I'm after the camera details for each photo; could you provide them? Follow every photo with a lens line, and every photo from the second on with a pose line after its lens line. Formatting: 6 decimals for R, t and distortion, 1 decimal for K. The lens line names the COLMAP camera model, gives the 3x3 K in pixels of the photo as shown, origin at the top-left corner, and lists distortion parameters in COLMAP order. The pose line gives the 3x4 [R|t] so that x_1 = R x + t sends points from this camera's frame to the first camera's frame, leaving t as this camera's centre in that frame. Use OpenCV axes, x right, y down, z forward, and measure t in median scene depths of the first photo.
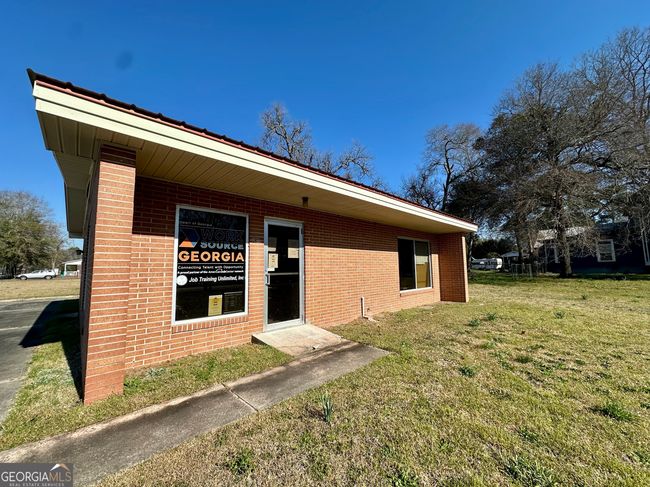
lens RADIAL K [[259.9, 0, 325.0], [0, 259.9, 243.5], [0, 0, 1]] dist [-0.000657, 0.000044]
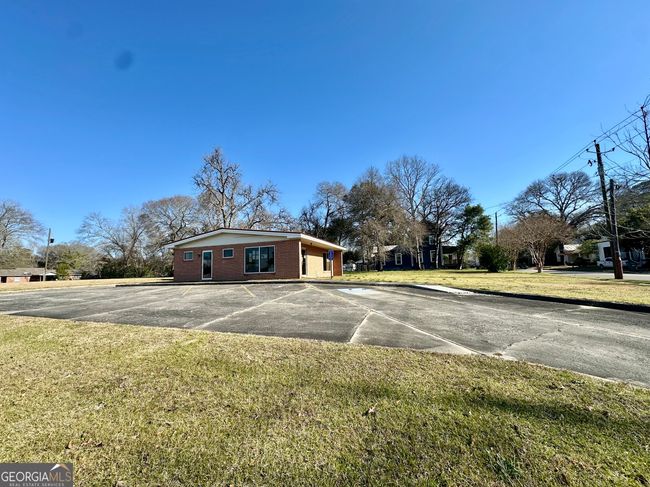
lens RADIAL K [[259.9, 0, 325.0], [0, 259.9, 243.5], [0, 0, 1]] dist [-0.000657, 0.000044]
pose [[0.889133, 0.038942, 0.455990, -0.279707], [-0.025396, 0.999036, -0.035800, -0.005162], [-0.456945, 0.020250, 0.889265, -0.434348]]
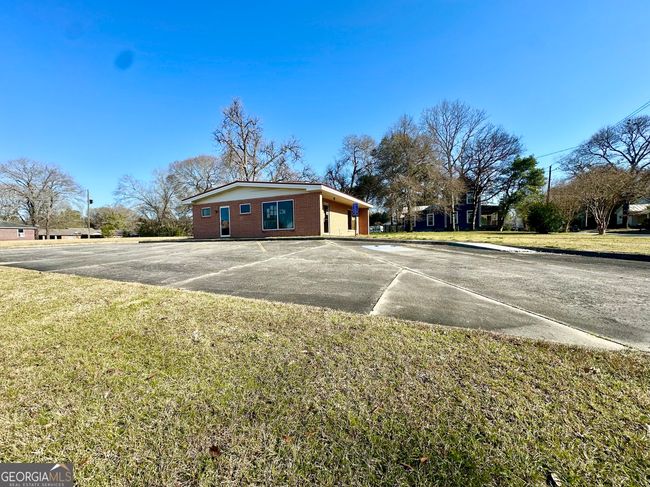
lens RADIAL K [[259.9, 0, 325.0], [0, 259.9, 243.5], [0, 0, 1]] dist [-0.000657, 0.000044]
pose [[0.931456, -0.015059, 0.363542, -0.247904], [-0.026369, 0.993722, 0.108724, 0.010740], [-0.362897, -0.110858, 0.925212, -0.386830]]
